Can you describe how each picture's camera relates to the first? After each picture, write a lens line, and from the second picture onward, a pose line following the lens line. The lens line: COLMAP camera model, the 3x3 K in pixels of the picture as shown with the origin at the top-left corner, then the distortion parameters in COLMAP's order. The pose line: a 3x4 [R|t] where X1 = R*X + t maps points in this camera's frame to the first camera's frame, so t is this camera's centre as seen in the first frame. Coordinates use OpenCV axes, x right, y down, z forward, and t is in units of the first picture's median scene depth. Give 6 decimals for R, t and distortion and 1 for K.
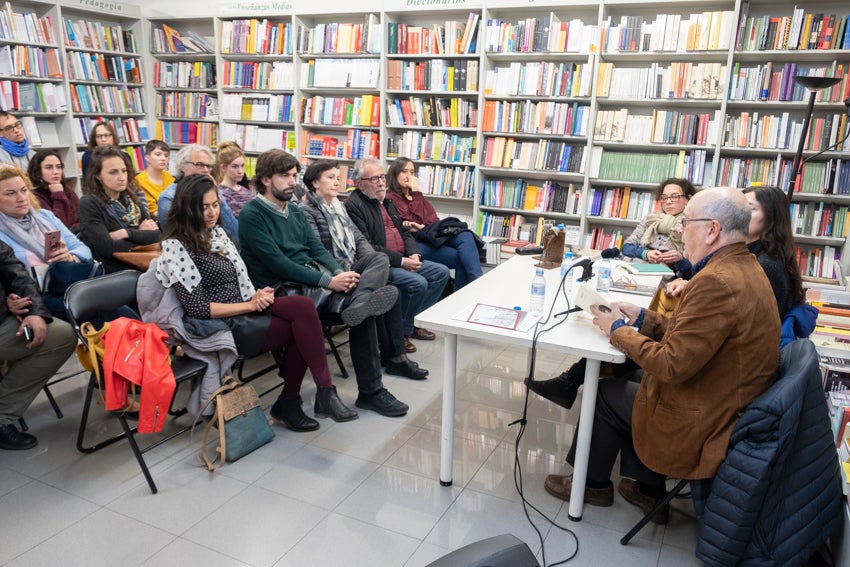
lens RADIAL K [[663.0, 0, 427.0], [0, 663.0, 300.8], [0, 0, 1]] dist [-0.039249, 0.051818]
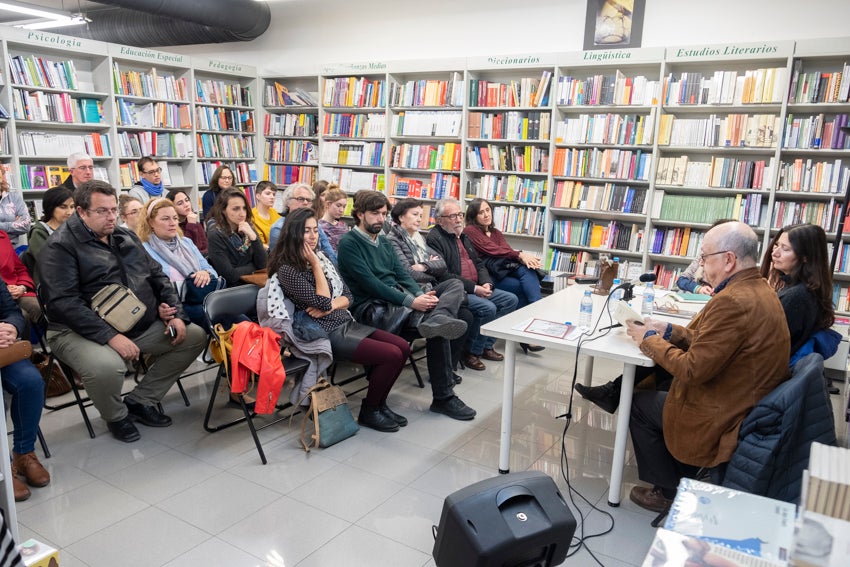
lens RADIAL K [[663.0, 0, 427.0], [0, 663.0, 300.8], [0, 0, 1]] dist [-0.039249, 0.051818]
pose [[0.992478, 0.027625, -0.119268, 0.013876], [-0.035071, 0.997534, -0.060794, 0.027940], [0.117295, 0.064520, 0.990999, -0.109956]]
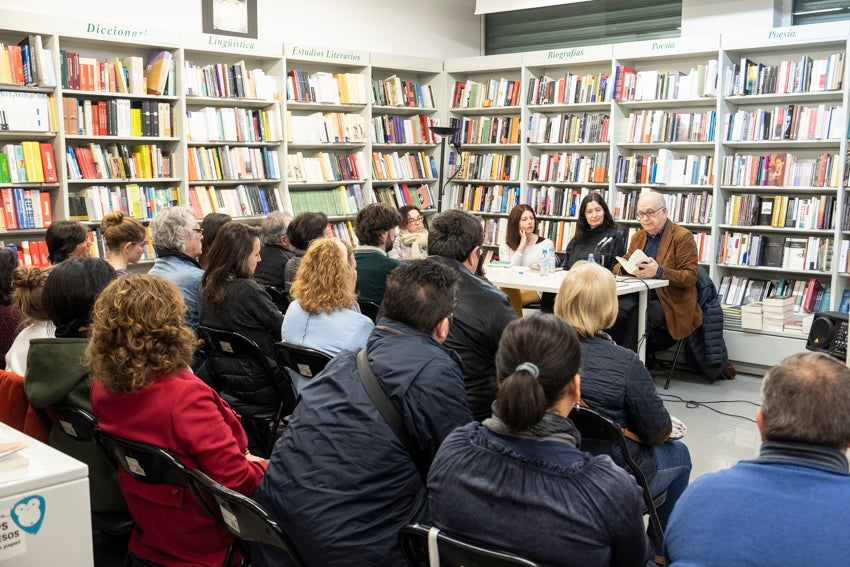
lens RADIAL K [[978.2, 0, 428.3], [0, 978.2, 312.7], [0, 0, 1]] dist [0.061523, 0.017562]
pose [[0.301588, -0.180720, 0.936154, -1.182992], [0.274991, 0.956634, 0.096083, -0.132295], [-0.912921, 0.228457, 0.338206, 0.312866]]
